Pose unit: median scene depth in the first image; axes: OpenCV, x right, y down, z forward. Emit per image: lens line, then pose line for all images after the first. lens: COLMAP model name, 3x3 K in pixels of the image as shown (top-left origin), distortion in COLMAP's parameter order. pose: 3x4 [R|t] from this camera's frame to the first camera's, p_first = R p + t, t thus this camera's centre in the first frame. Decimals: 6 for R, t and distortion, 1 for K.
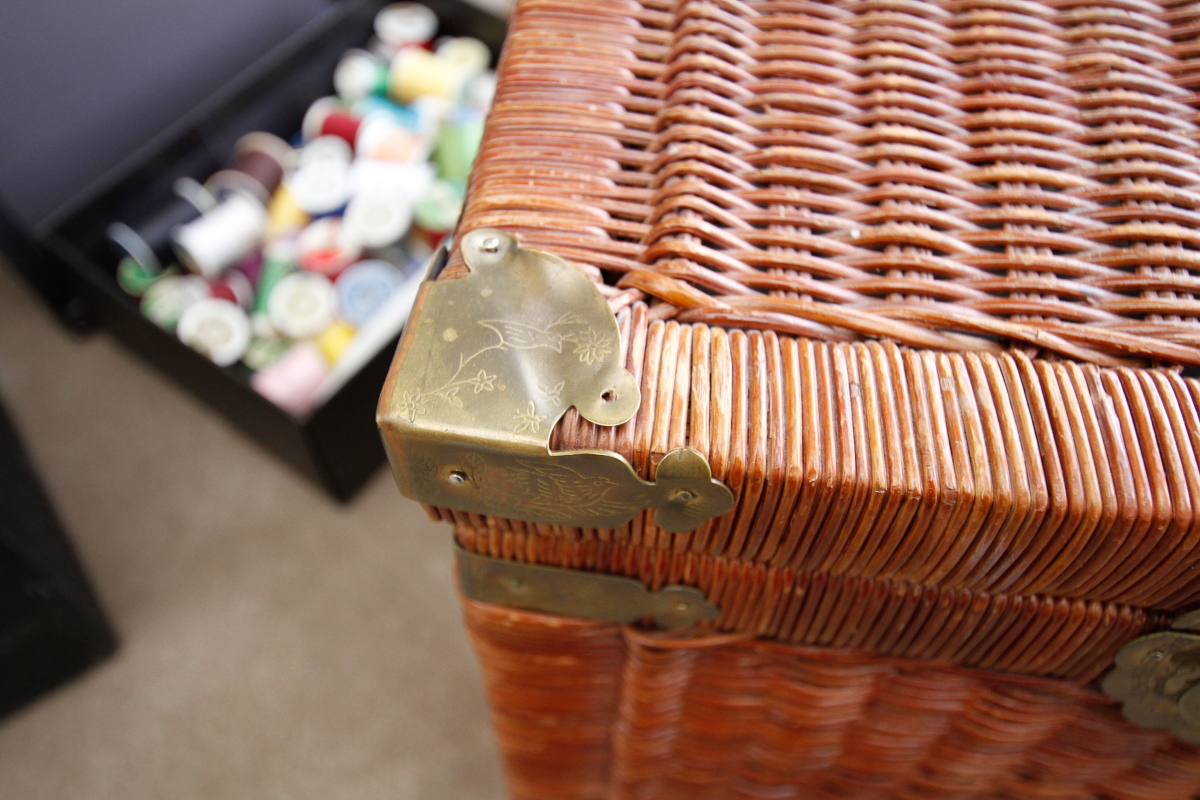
lens RADIAL K [[1076.4, 0, 656.7], [0, 1076.4, 438.3], [0, 0, 1]] dist [0.006938, 0.015739]
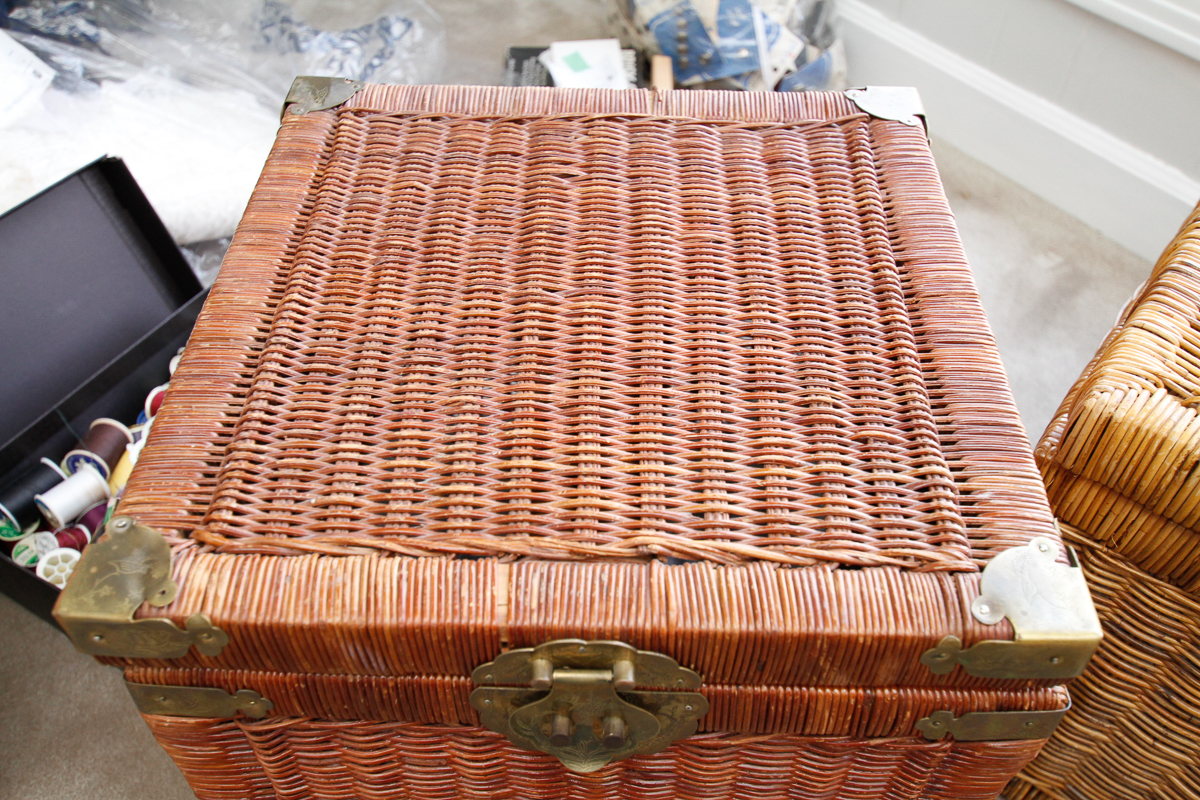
lens RADIAL K [[1076.4, 0, 656.7], [0, 1076.4, 438.3], [0, 0, 1]] dist [0.006938, 0.015739]
pose [[0.995155, -0.080261, 0.056779, 0.744053], [0.088828, 0.981536, -0.169401, 0.098581], [-0.042134, 0.173623, 0.983910, -1.080099]]
